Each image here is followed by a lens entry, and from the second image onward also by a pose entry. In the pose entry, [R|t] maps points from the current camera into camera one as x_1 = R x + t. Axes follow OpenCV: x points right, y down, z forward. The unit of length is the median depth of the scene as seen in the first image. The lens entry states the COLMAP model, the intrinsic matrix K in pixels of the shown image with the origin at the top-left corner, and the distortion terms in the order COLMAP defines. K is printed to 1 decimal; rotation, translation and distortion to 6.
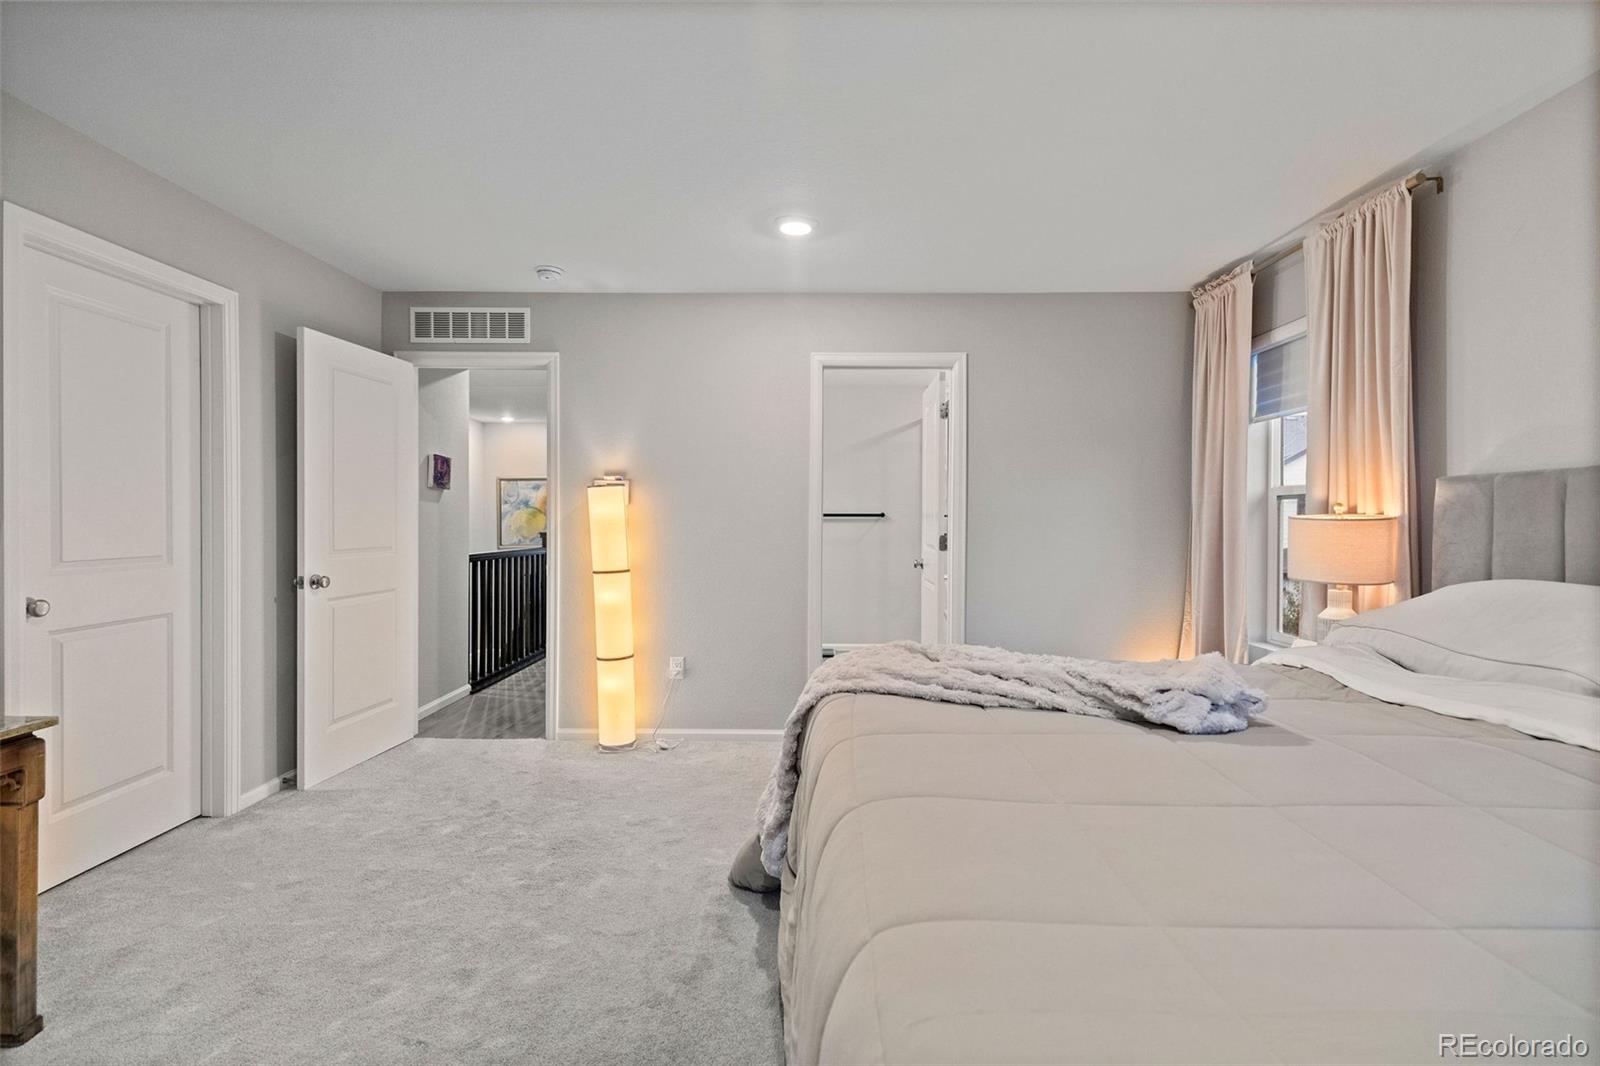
lens RADIAL K [[718.1, 0, 798.6], [0, 718.1, 522.2], [0, 0, 1]] dist [0.009199, -0.001275]
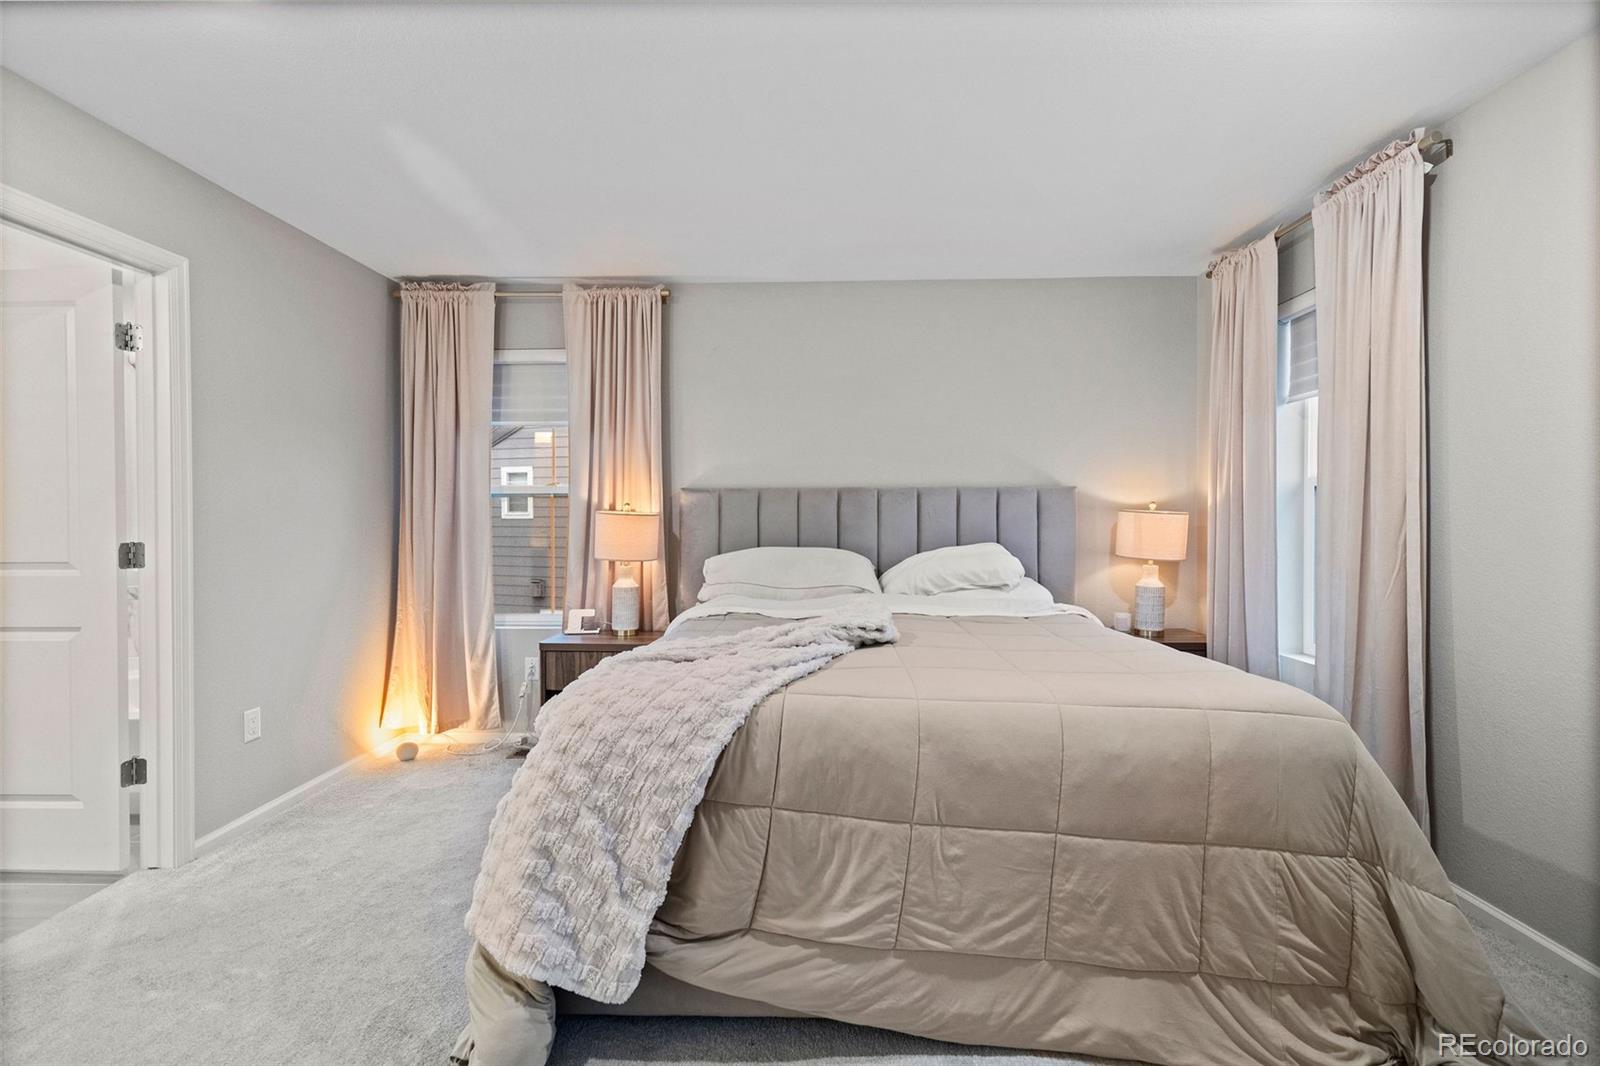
lens RADIAL K [[718.1, 0, 798.5], [0, 718.1, 524.6], [0, 0, 1]] dist [0.009199, -0.001275]
pose [[0.006121, -0.017083, 0.999835, -0.608524], [0.006441, 0.999834, 0.017044, -0.006480], [-0.999961, 0.006335, 0.006230, 0.647612]]
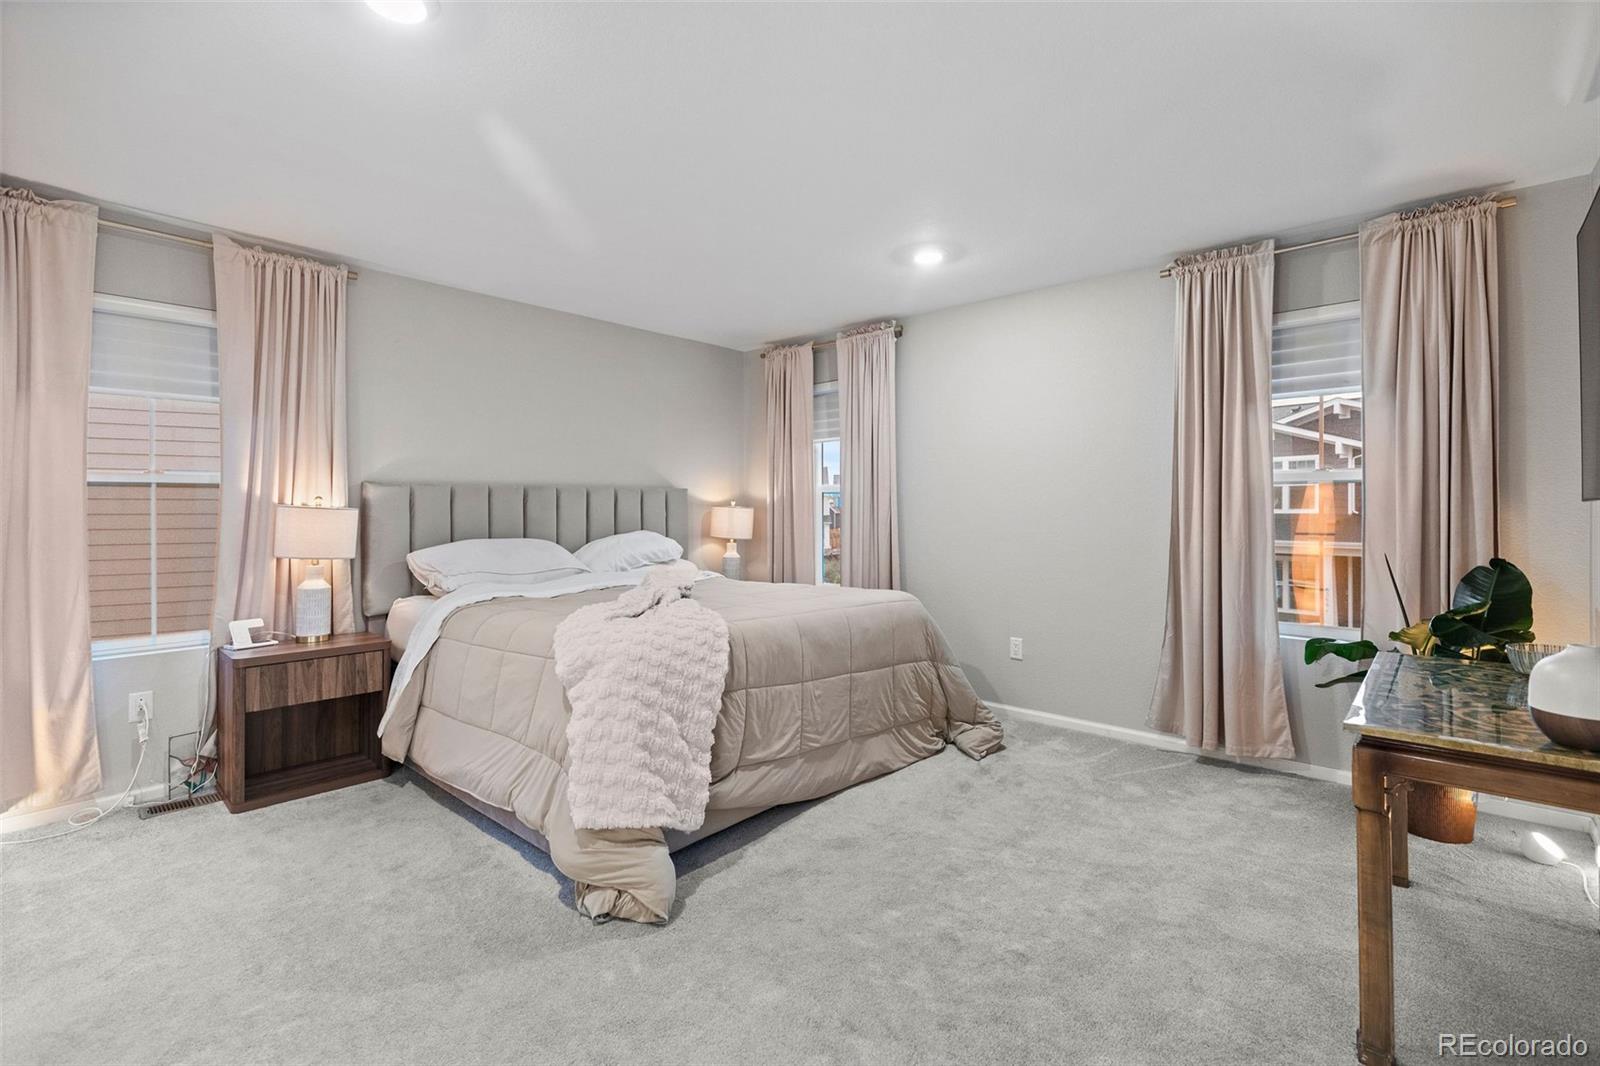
lens RADIAL K [[718.1, 0, 807.3], [0, 718.1, 509.6], [0, 0, 1]] dist [0.009199, -0.001275]
pose [[-0.765126, -0.001330, 0.643880, -0.703280], [0.003925, 0.999970, 0.006729, -0.008435], [-0.643869, 0.007676, -0.765097, 1.381786]]
